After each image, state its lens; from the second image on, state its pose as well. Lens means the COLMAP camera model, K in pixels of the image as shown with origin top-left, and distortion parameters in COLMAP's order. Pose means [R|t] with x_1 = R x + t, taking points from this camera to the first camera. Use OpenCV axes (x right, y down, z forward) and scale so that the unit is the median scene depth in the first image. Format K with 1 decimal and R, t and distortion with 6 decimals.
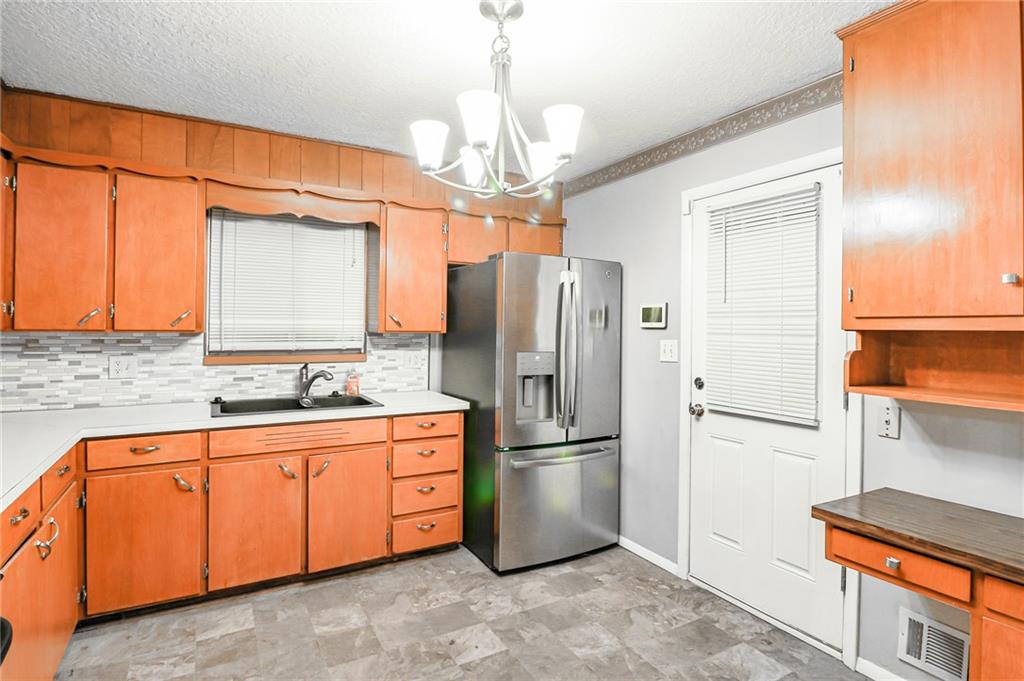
lens RADIAL K [[529.2, 0, 515.3], [0, 529.2, 325.8], [0, 0, 1]] dist [0.002931, -0.015309]
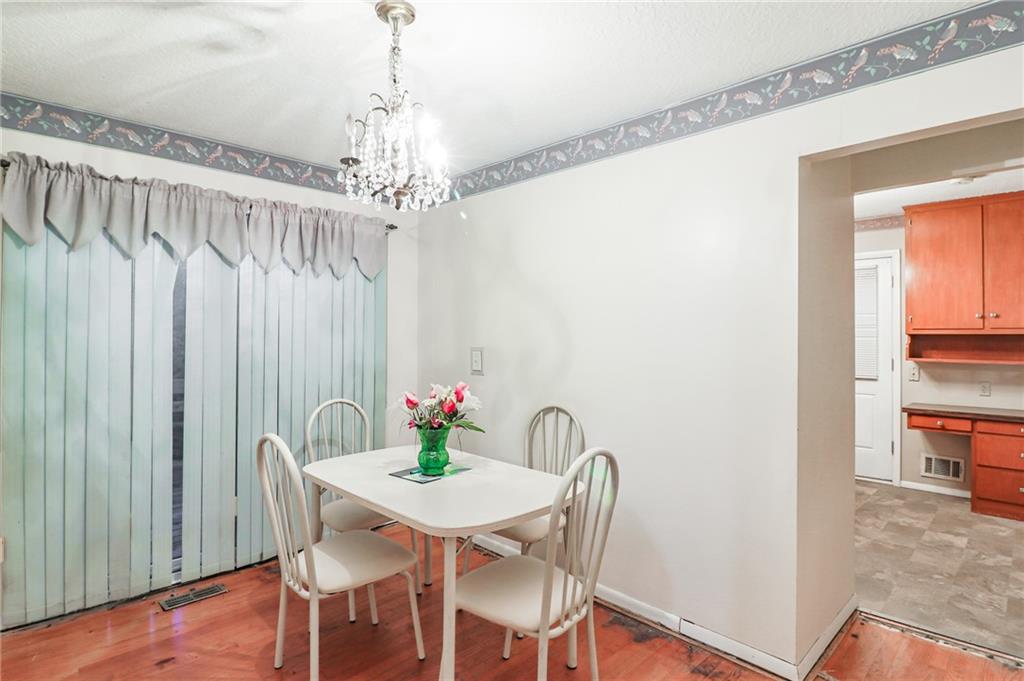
lens RADIAL K [[529.2, 0, 515.3], [0, 529.2, 325.8], [0, 0, 1]] dist [0.002931, -0.015309]
pose [[0.967718, -0.004454, 0.251996, -1.135615], [0.004699, 0.999989, -0.000371, -0.024500], [-0.251991, 0.001543, 0.967728, -0.573428]]
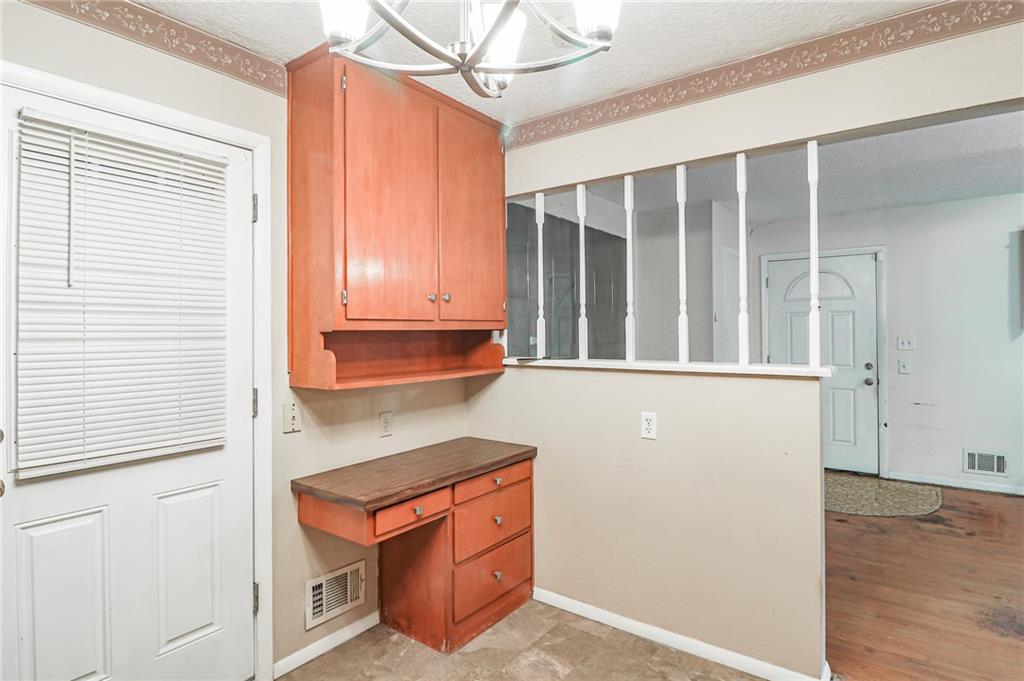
lens RADIAL K [[534.6, 0, 514.0], [0, 534.6, 327.5], [0, 0, 1]] dist [0.001835, -0.013929]
pose [[-0.397090, -0.001553, 0.917778, -0.333724], [-0.003096, 0.999995, 0.000352, -0.000023], [-0.917774, -0.002701, -0.397093, 0.749384]]
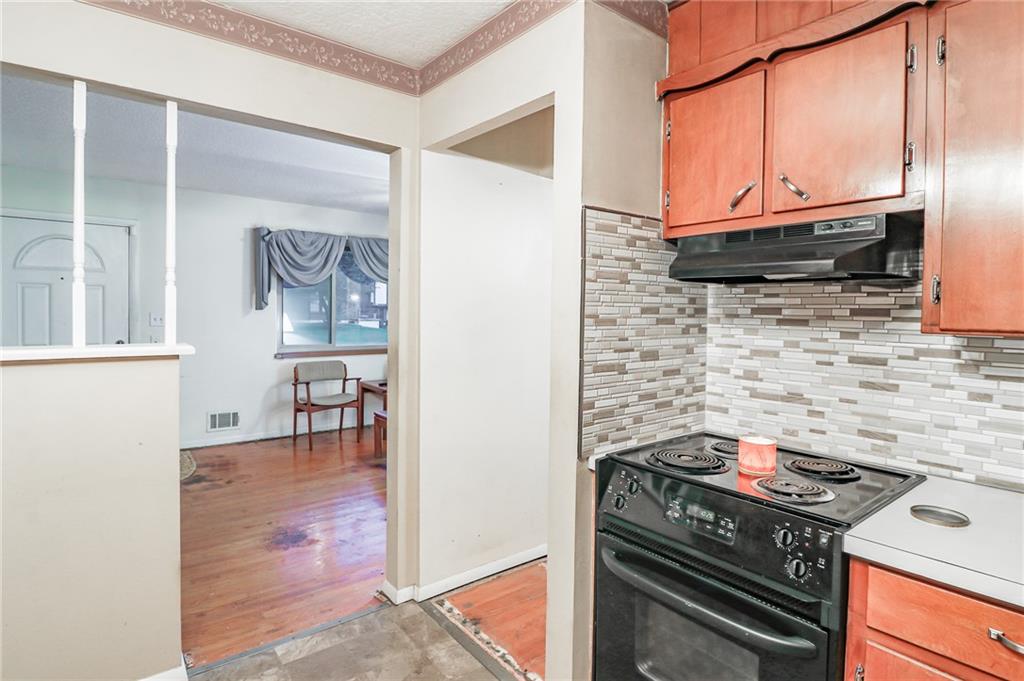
lens RADIAL K [[529.2, 0, 515.3], [0, 529.2, 325.8], [0, 0, 1]] dist [0.002931, -0.015309]
pose [[-0.987888, -0.021170, -0.153716, -0.160291], [-0.024559, 0.999495, 0.020180, 0.003815], [0.153211, 0.023711, -0.987909, 0.819662]]
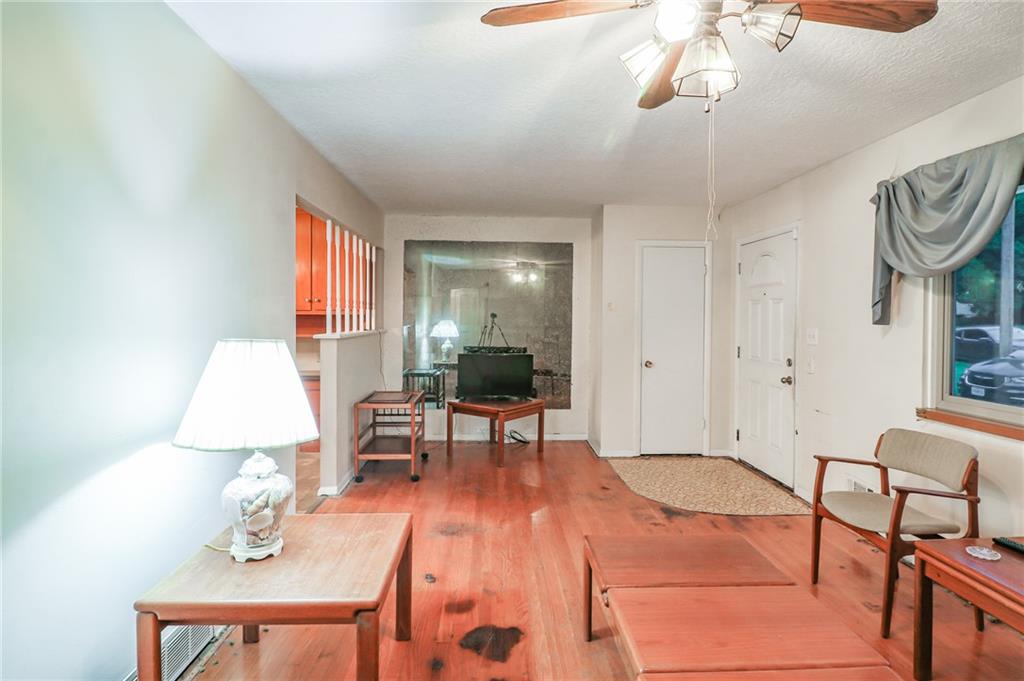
lens RADIAL K [[529.2, 0, 515.3], [0, 529.2, 325.8], [0, 0, 1]] dist [0.002931, -0.015309]
pose [[0.458017, -0.022638, 0.888655, -0.874657], [-0.007755, 0.999536, 0.029460, -0.017105], [-0.888910, -0.020385, 0.457629, -1.033401]]
